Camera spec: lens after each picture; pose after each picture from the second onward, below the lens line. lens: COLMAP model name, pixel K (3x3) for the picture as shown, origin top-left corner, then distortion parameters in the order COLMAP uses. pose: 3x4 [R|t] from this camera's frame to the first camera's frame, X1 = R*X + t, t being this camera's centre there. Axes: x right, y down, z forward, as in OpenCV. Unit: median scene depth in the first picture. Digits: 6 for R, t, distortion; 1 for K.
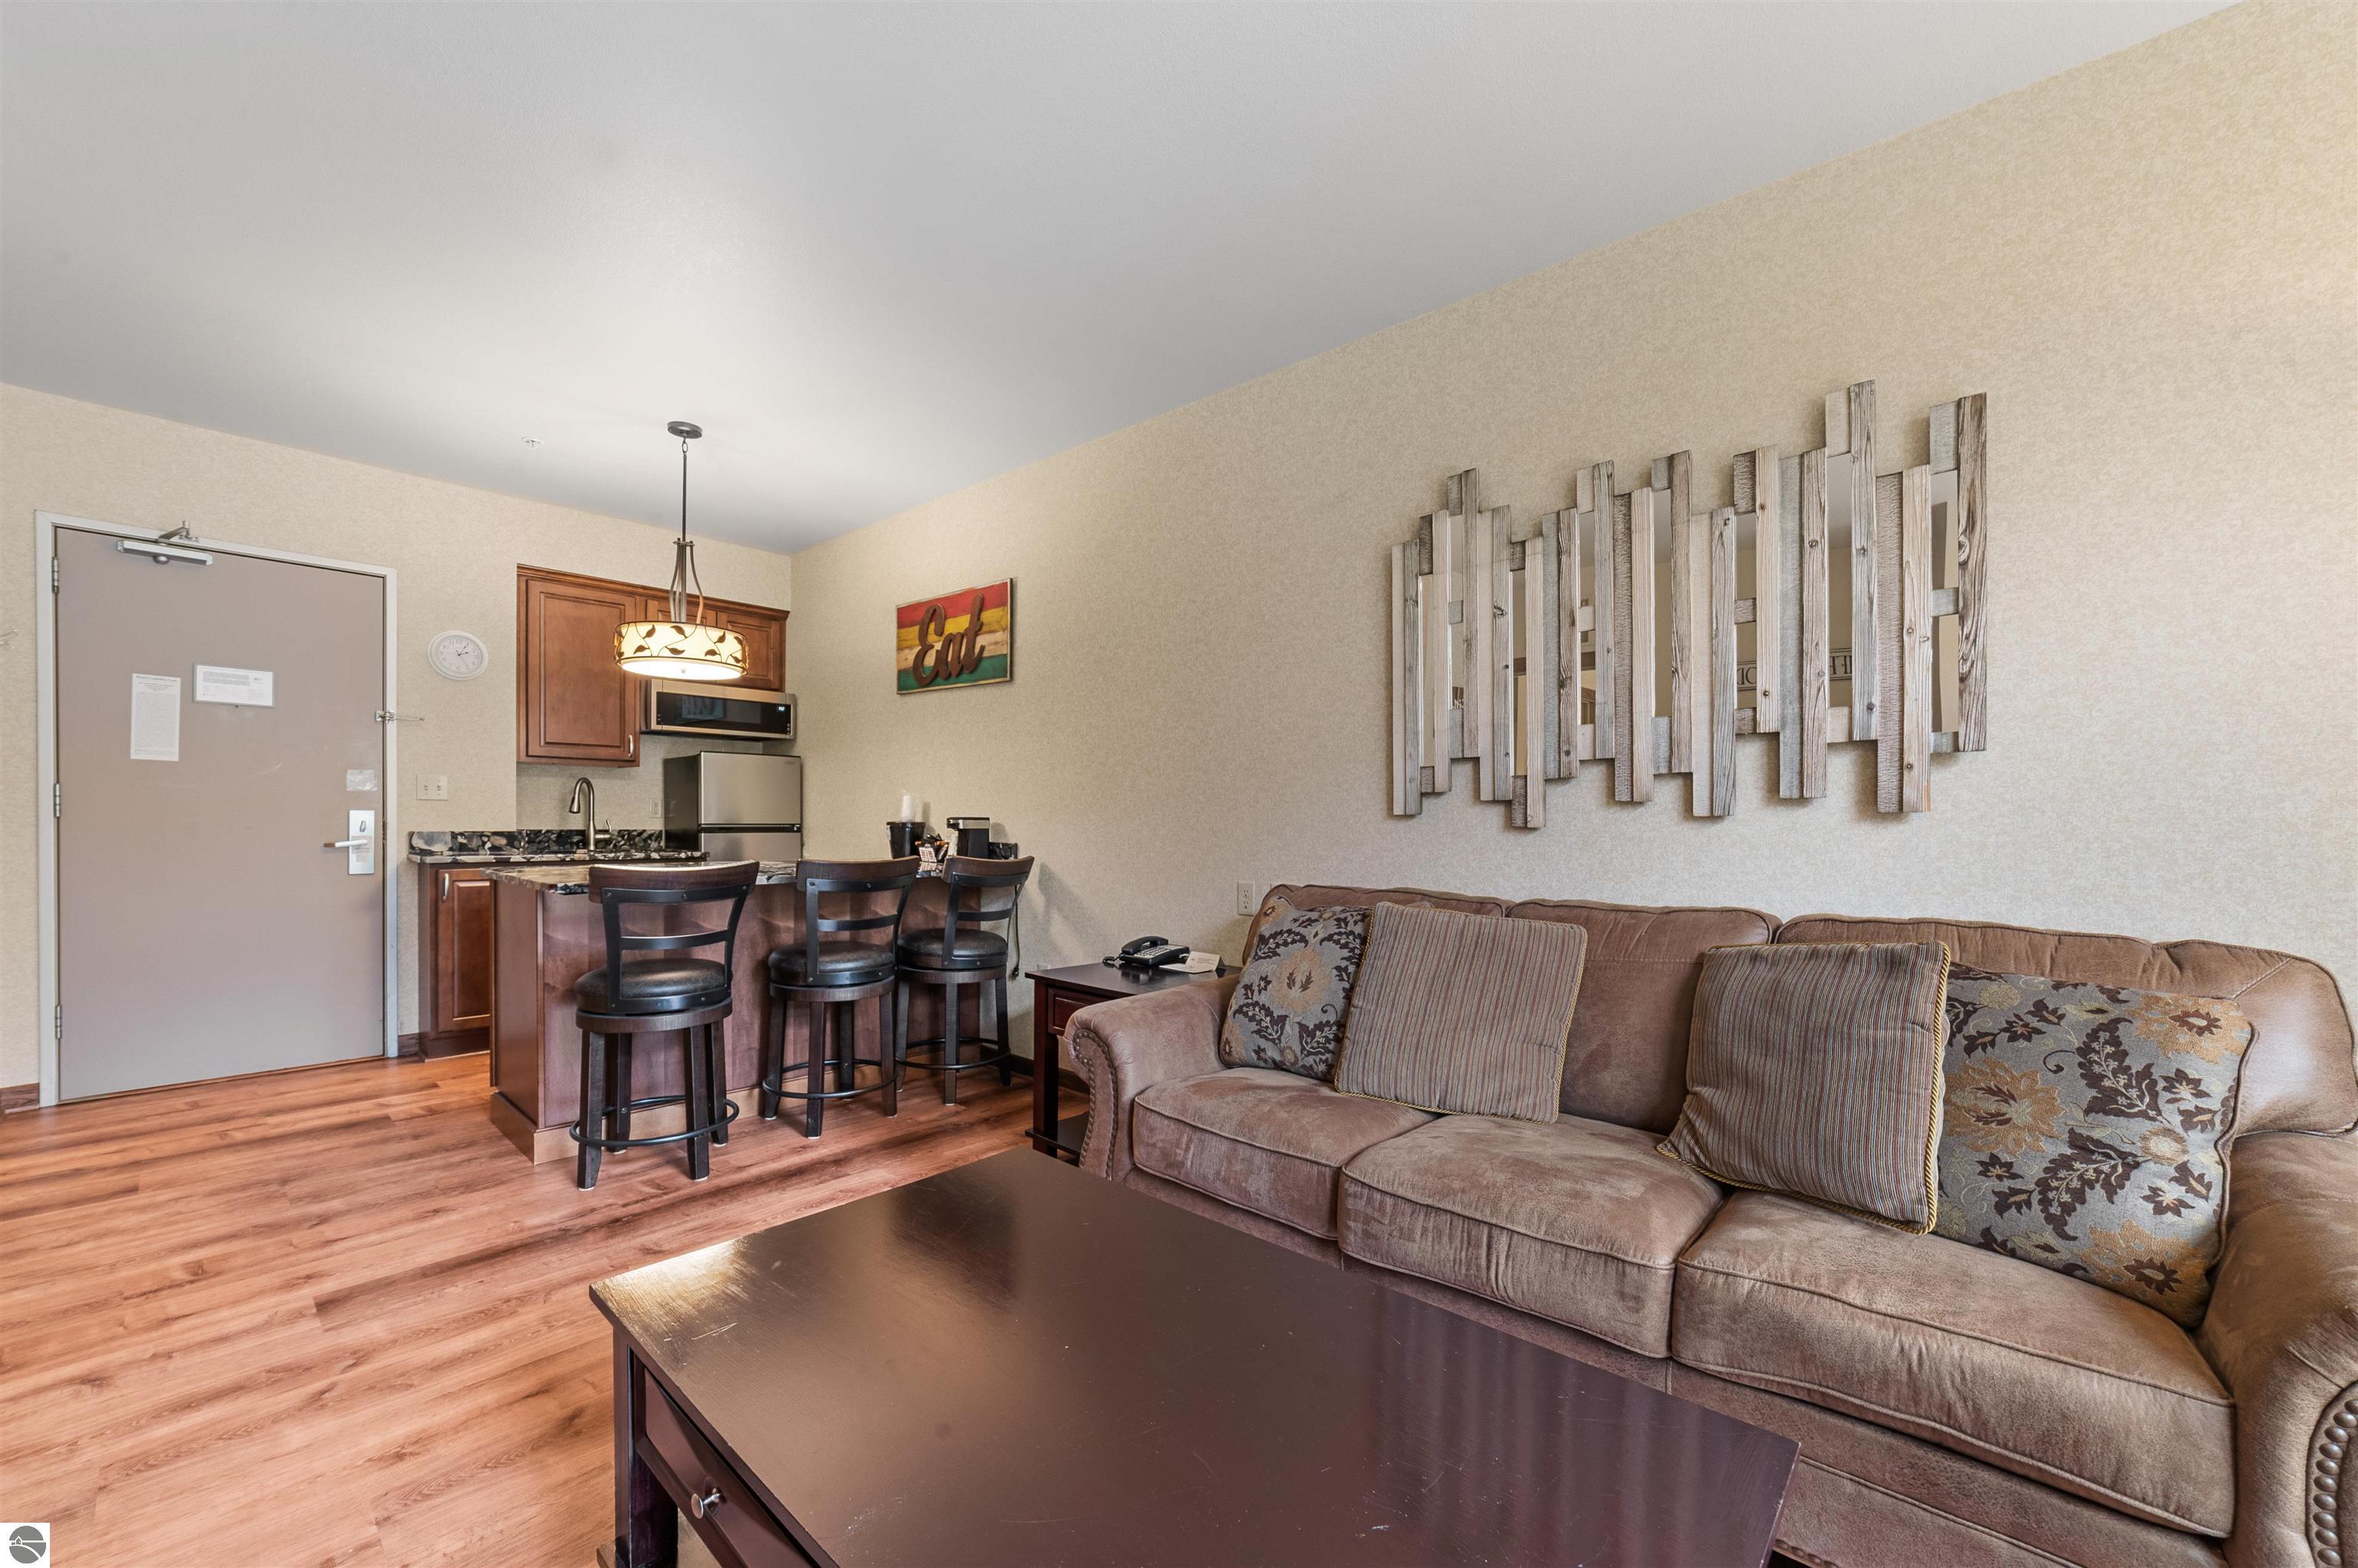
lens RADIAL K [[924.8, 0, 1179.2], [0, 924.8, 837.3], [0, 0, 1]] dist [-0.015374, 0.004956]
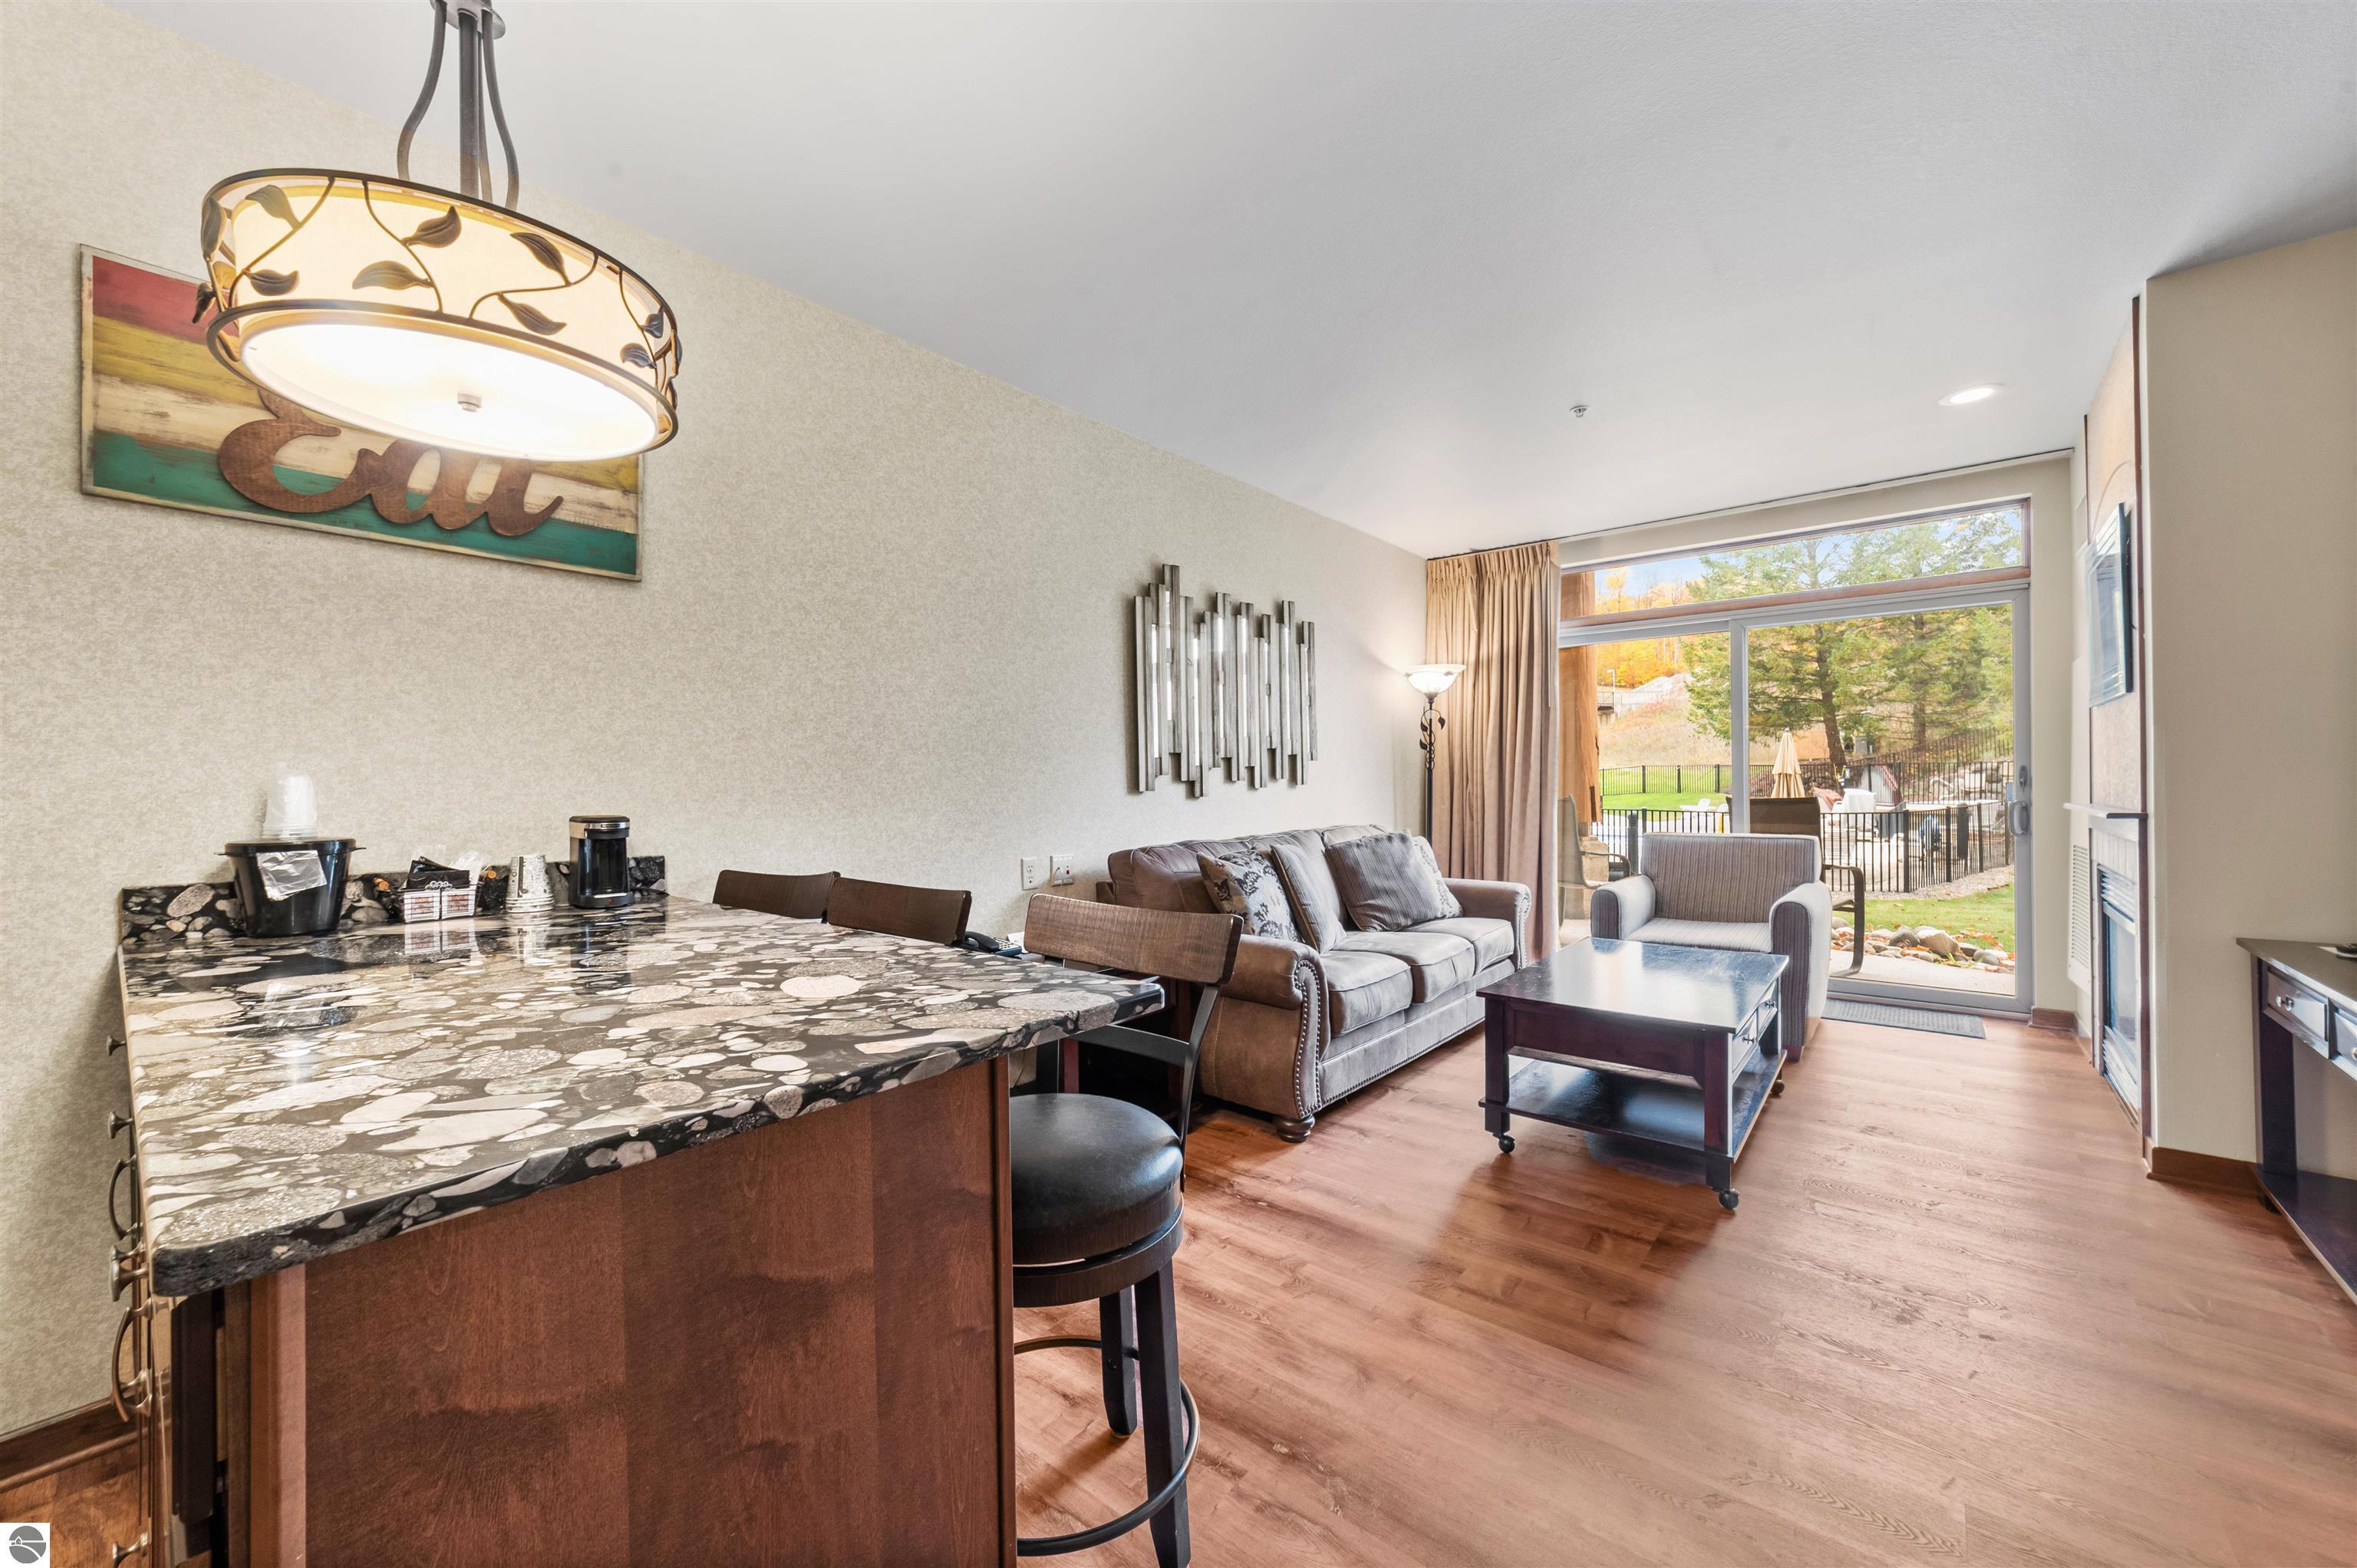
lens RADIAL K [[906.8, 0, 1176.0], [0, 906.8, 782.0], [0, 0, 1]] dist [-0.026413, 0.009668]
pose [[-0.038325, -0.014284, 0.999163, -0.761489], [0.032259, 0.999359, 0.015524, -0.039178], [-0.998745, 0.032827, -0.037839, 0.676693]]
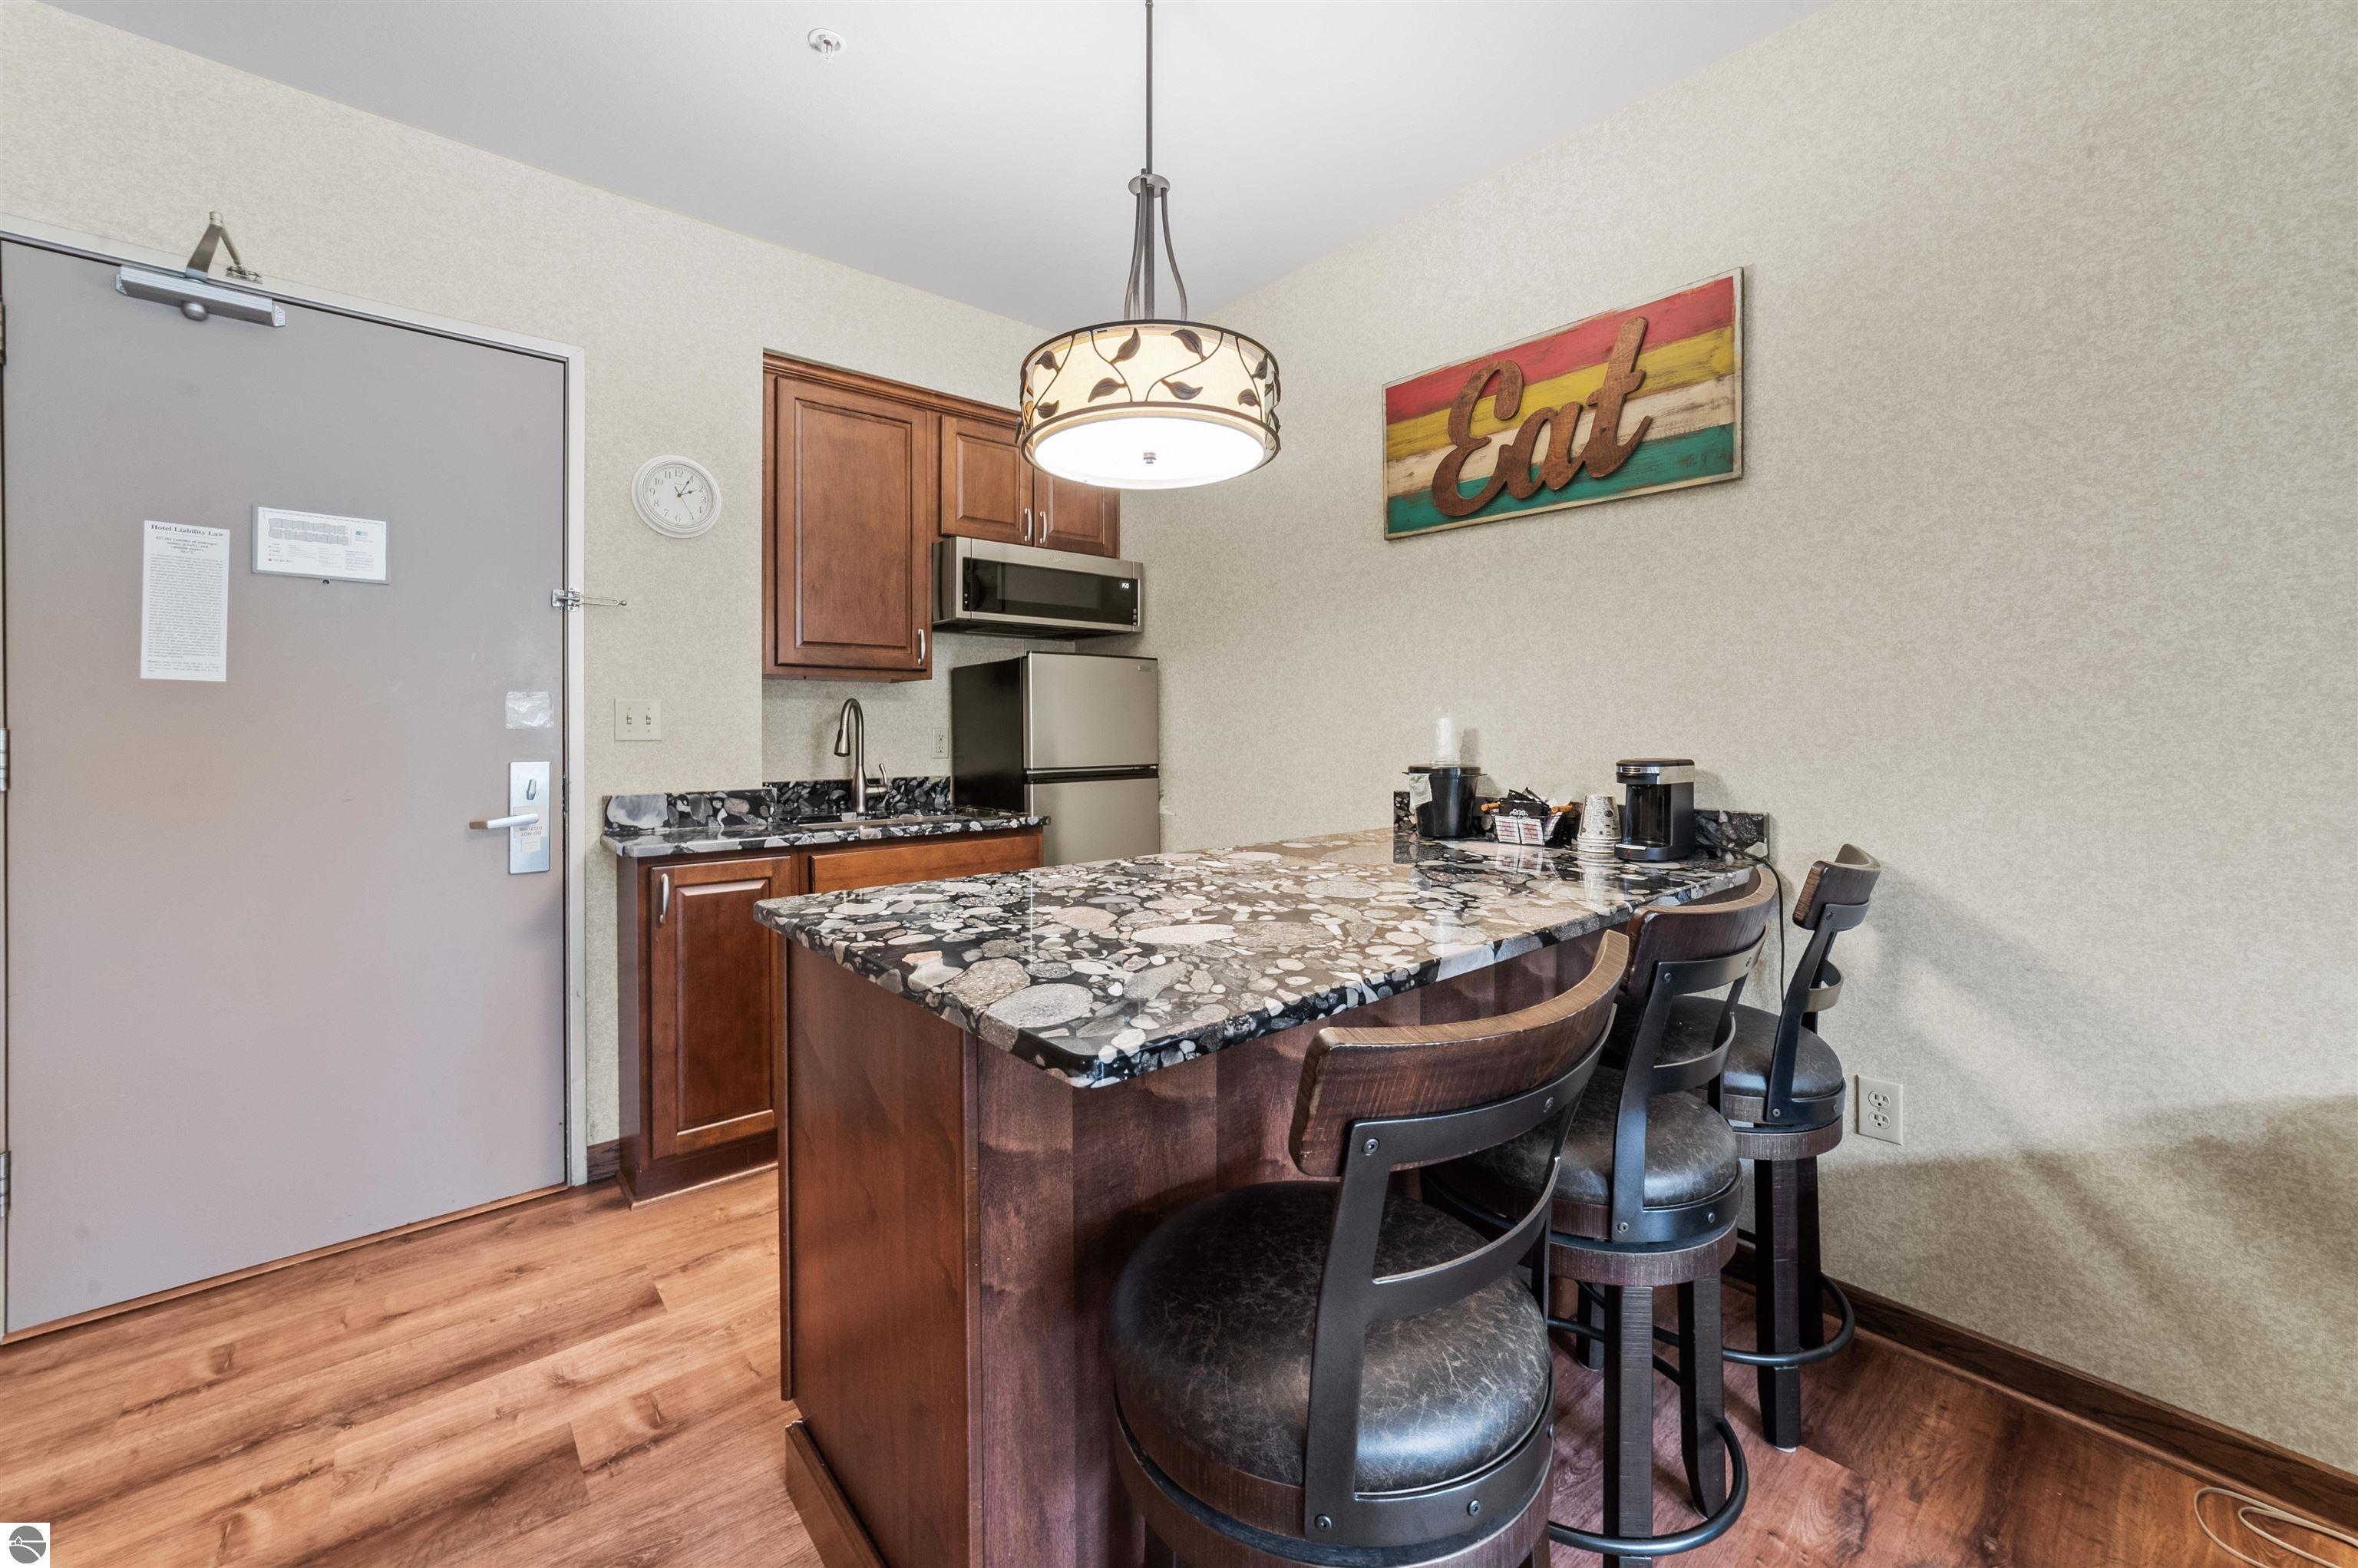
lens RADIAL K [[923.3, 0, 1169.9], [0, 923.3, 731.4], [0, 0, 1]] dist [-0.029799, 0.010575]
pose [[0.991032, -0.017592, -0.132461, -0.414409], [0.014543, 0.999607, -0.023951, -0.028826], [0.132830, 0.021809, 0.990899, 0.482493]]
